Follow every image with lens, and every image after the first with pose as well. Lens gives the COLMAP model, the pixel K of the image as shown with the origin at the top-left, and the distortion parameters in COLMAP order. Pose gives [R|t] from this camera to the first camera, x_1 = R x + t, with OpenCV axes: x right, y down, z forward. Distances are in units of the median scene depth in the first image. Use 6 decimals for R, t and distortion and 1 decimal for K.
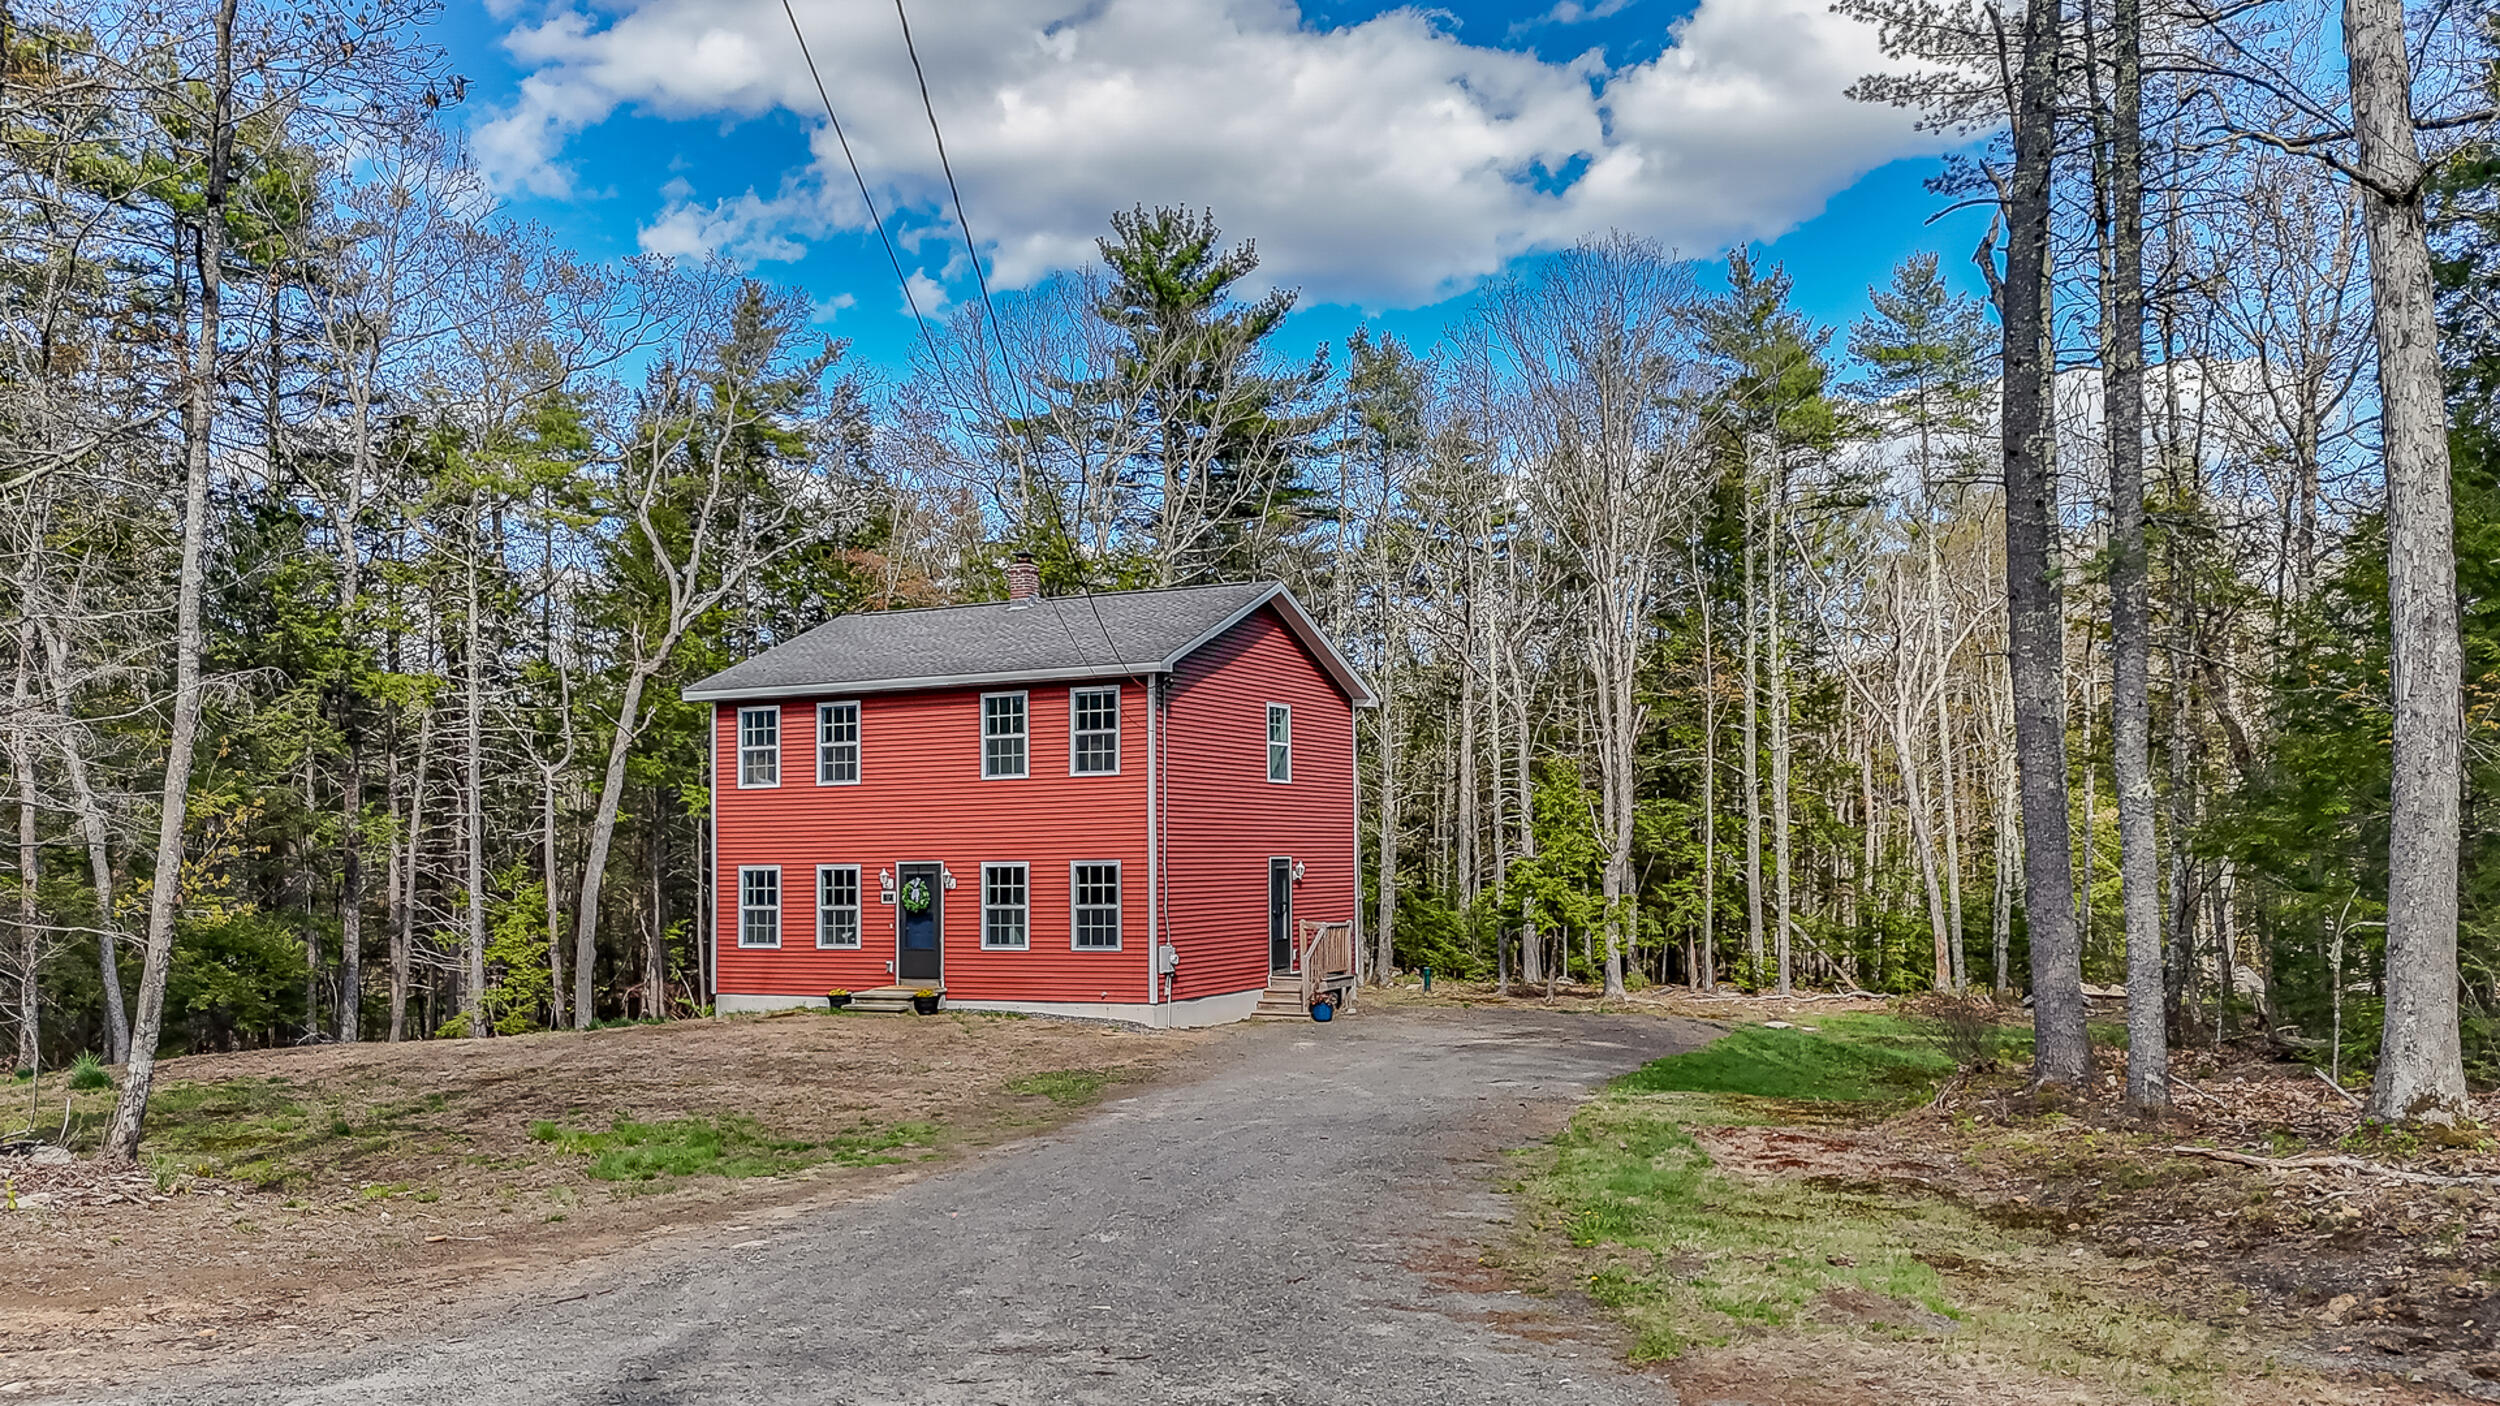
lens RADIAL K [[1880.6, 0, 1243.6], [0, 1880.6, 689.8], [0, 0, 1]] dist [0.104020, -0.114040]
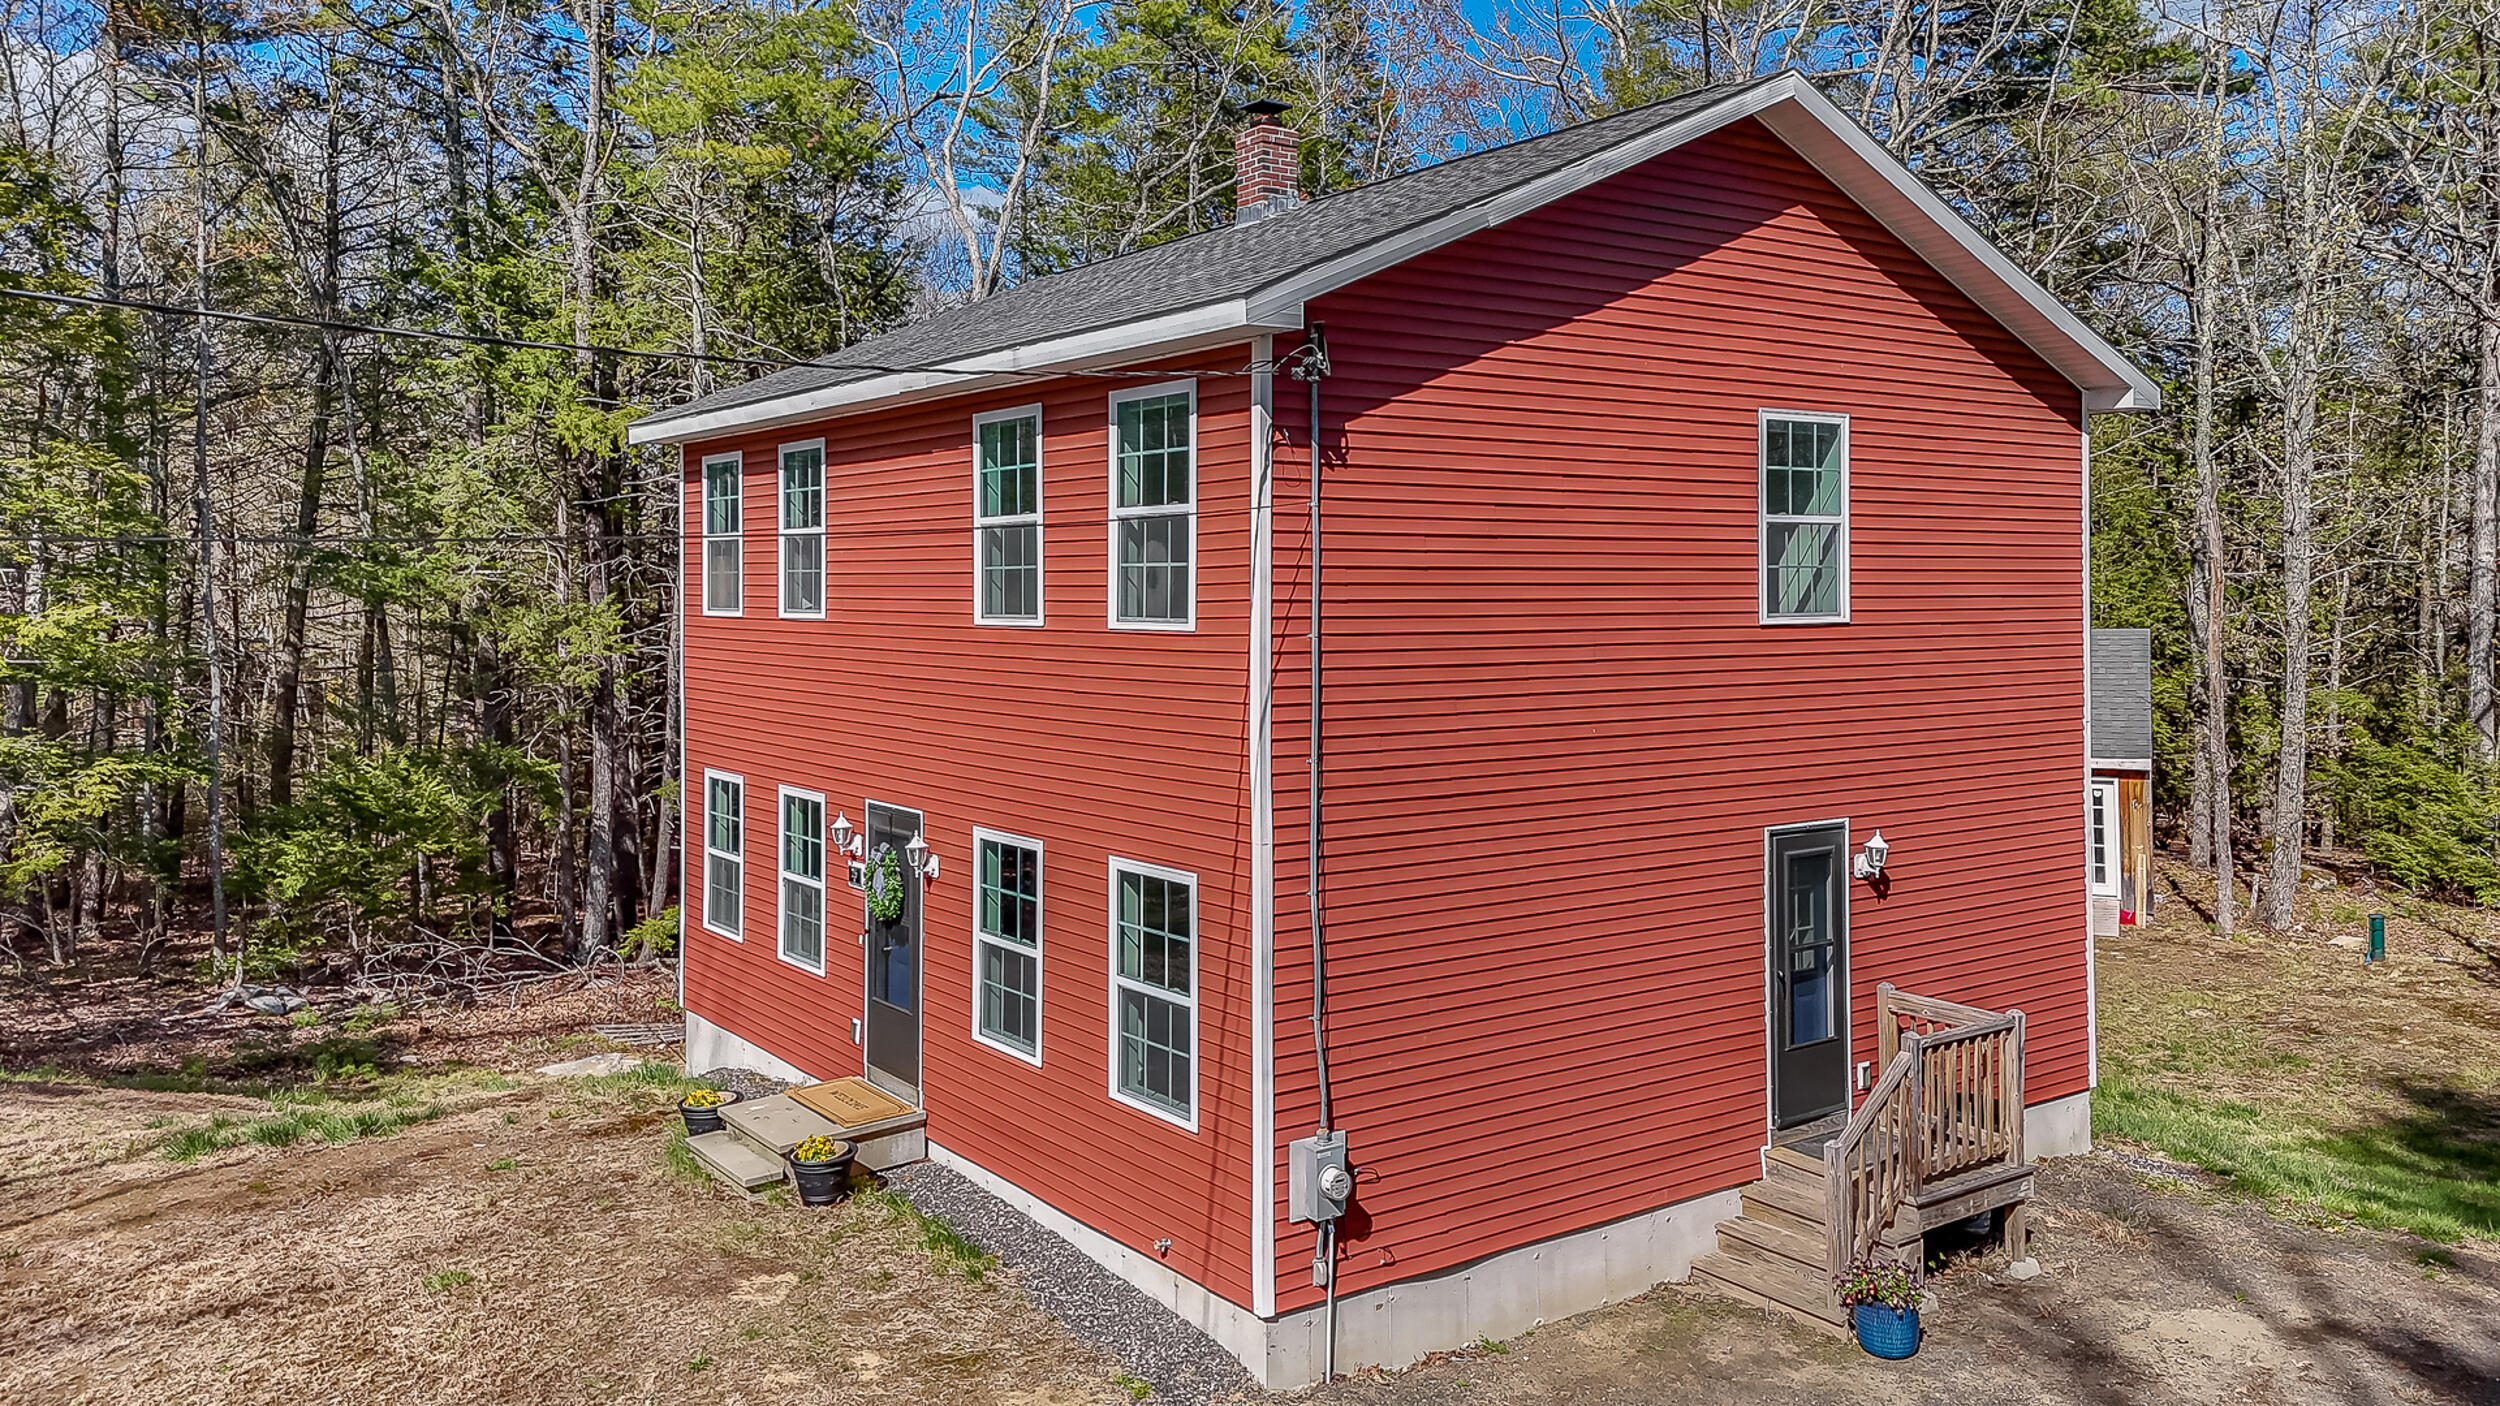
lens RADIAL K [[1846.0, 0, 1176.1], [0, 1846.0, 593.8], [0, 0, 1]] dist [0.100640, -0.000524]
pose [[0.885037, 0.007649, -0.465458, 0.083187], [0.034649, 0.996009, 0.082252, 0.008842], [0.464229, -0.088924, 0.881240, 0.632184]]
